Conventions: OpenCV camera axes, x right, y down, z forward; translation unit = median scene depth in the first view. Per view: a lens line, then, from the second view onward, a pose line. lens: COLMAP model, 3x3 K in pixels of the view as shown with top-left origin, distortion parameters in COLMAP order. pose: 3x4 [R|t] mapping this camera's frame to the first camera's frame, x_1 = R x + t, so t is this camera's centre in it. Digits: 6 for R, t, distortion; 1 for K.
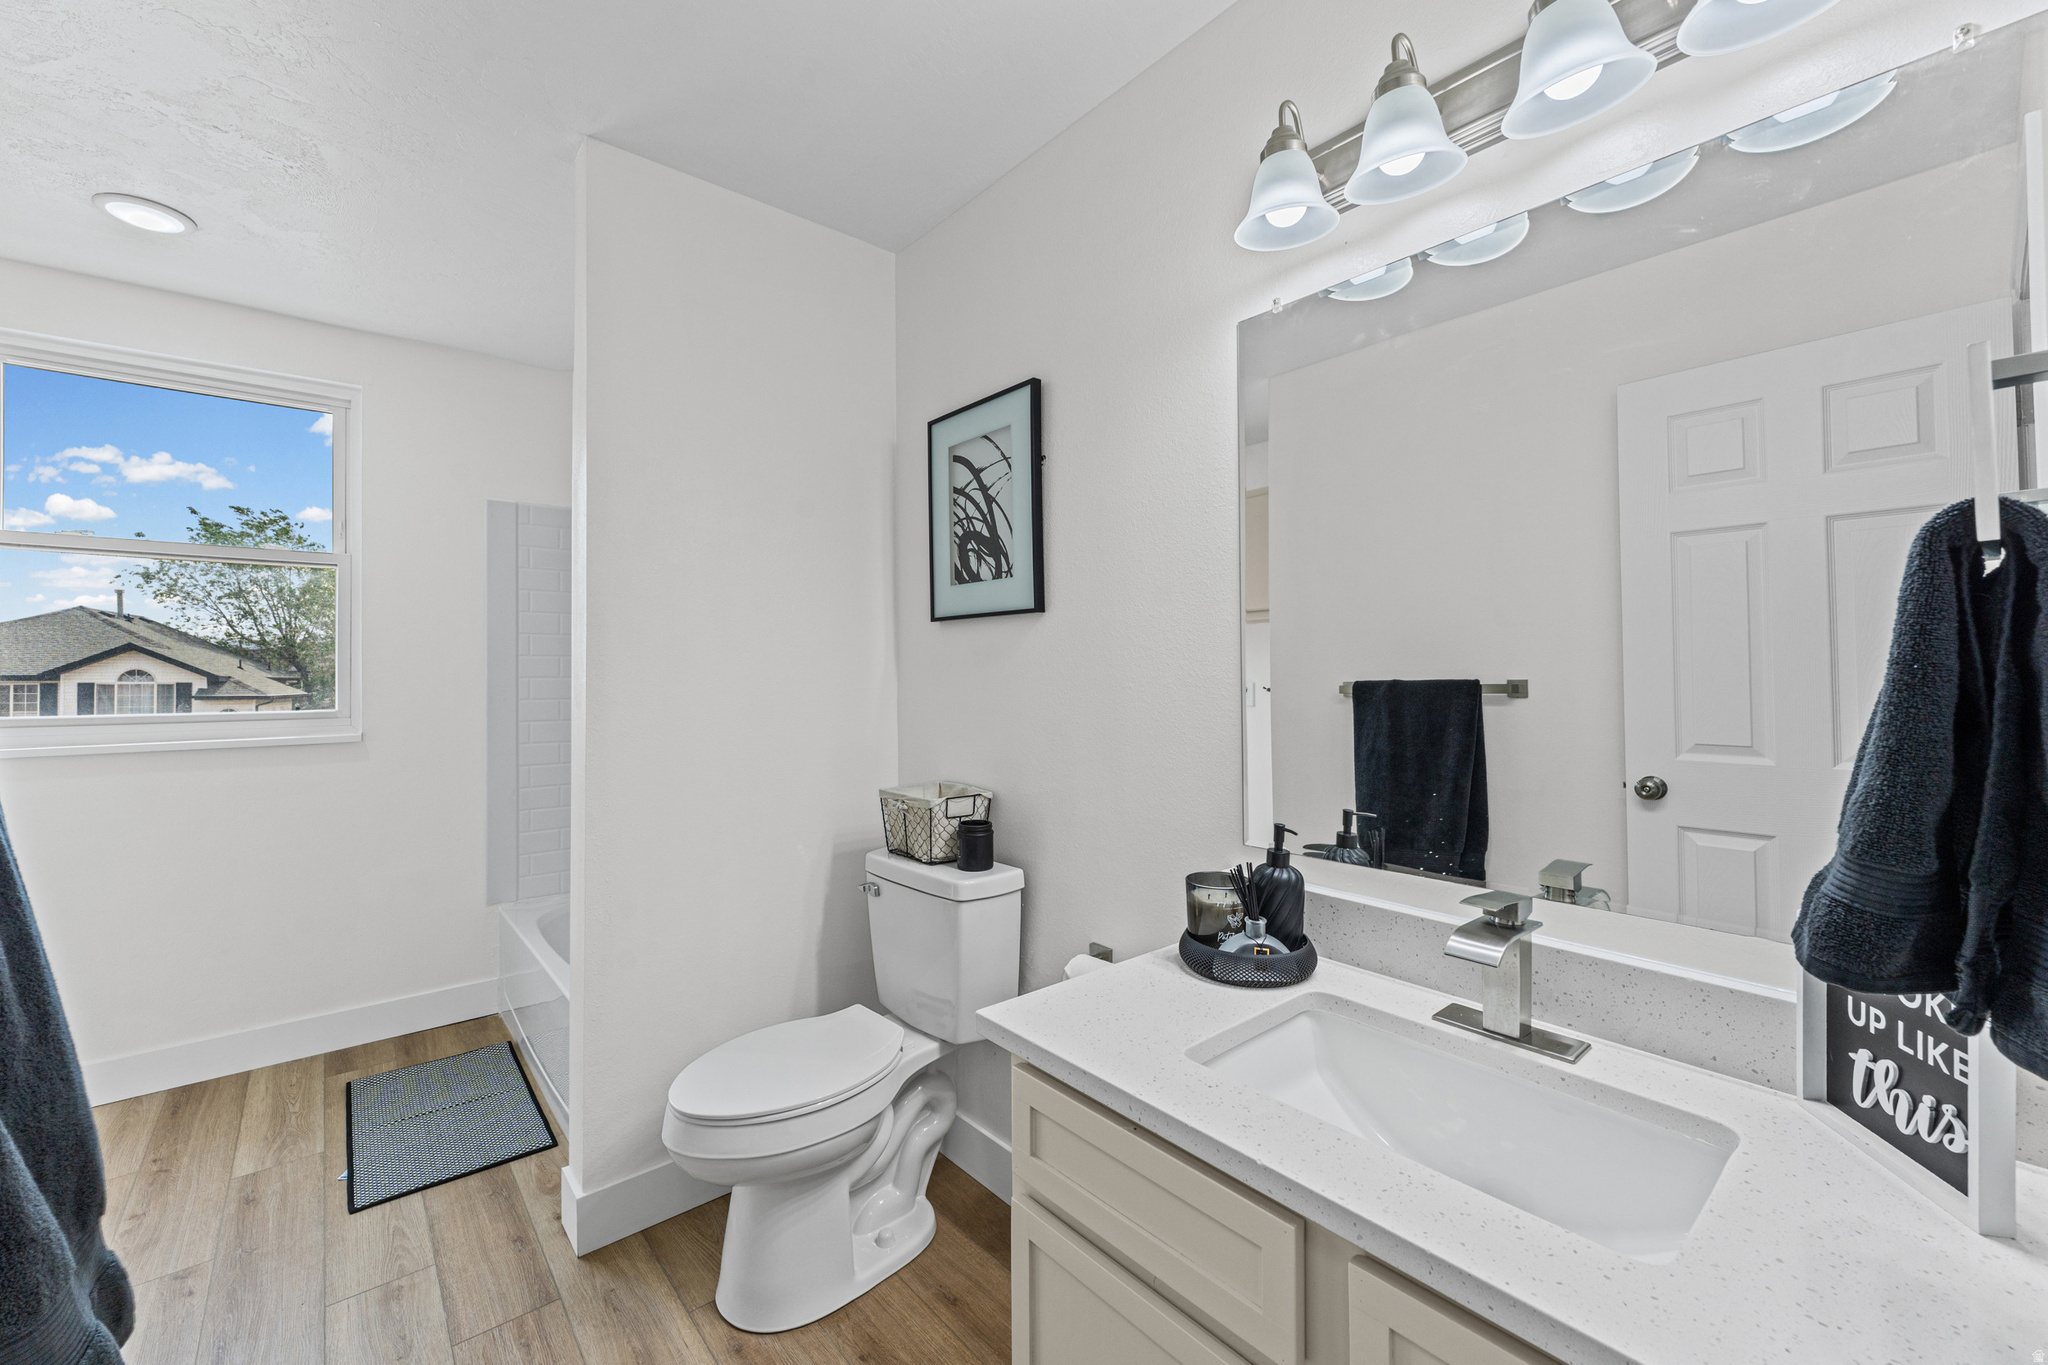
lens RADIAL K [[815.5, 0, 1025.5], [0, 815.5, 675.4], [0, 0, 1]] dist [-0.003379, 0.000040]
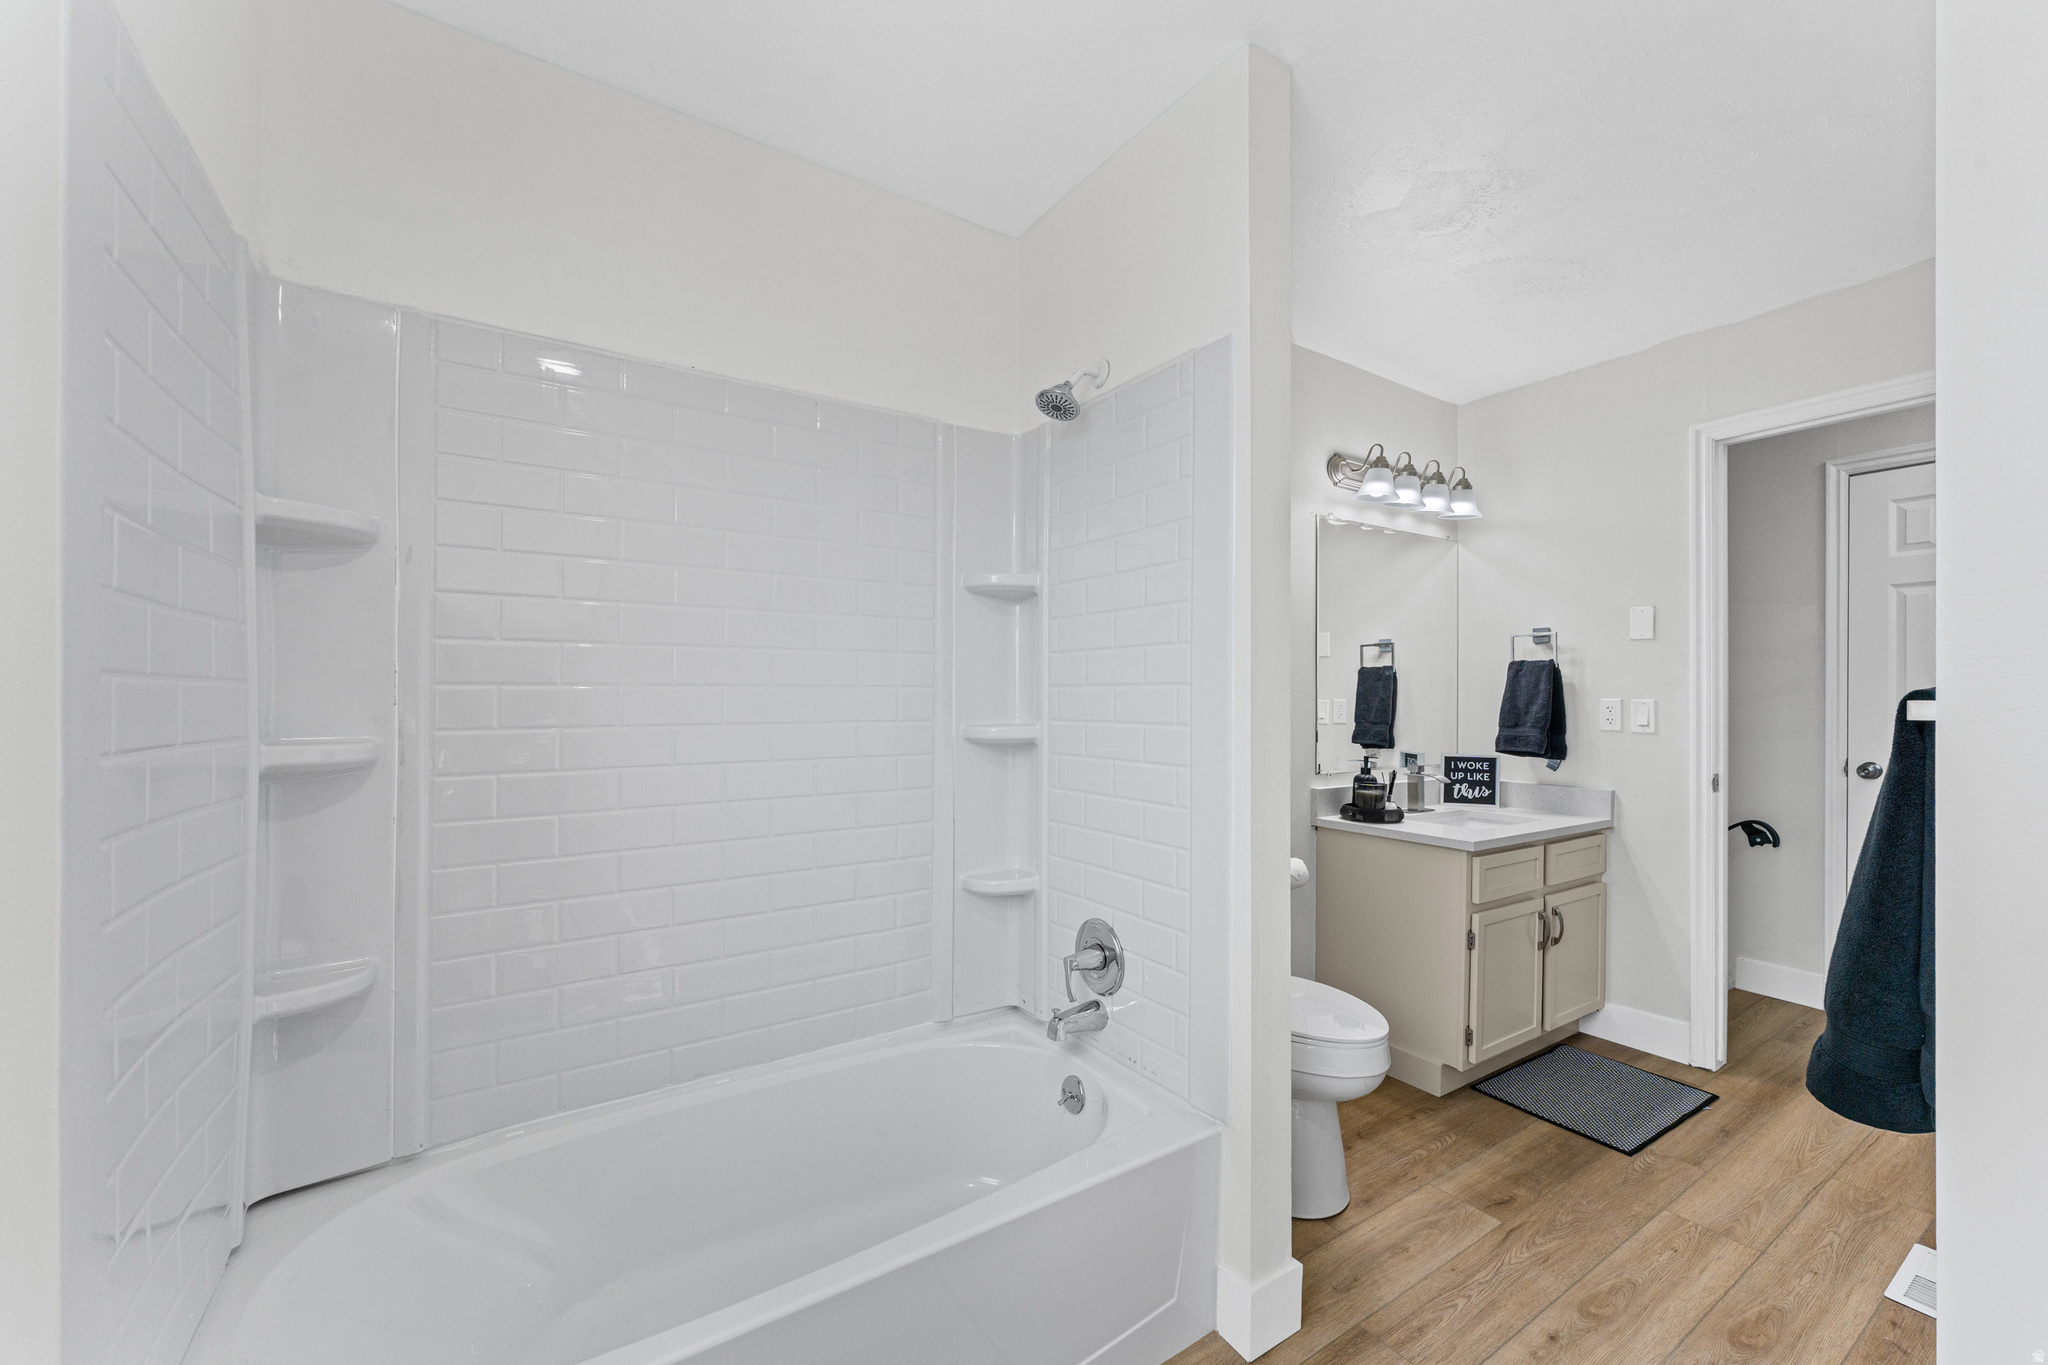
lens RADIAL K [[815.5, 0, 1023.1], [0, 815.5, 692.4], [0, 0, 1]] dist [-0.003379, 0.000040]
pose [[0.123684, 0.008996, 0.992281, -0.128706], [-0.014745, 0.999865, -0.007226, 0.002486], [-0.992212, -0.013738, 0.123800, 0.104388]]
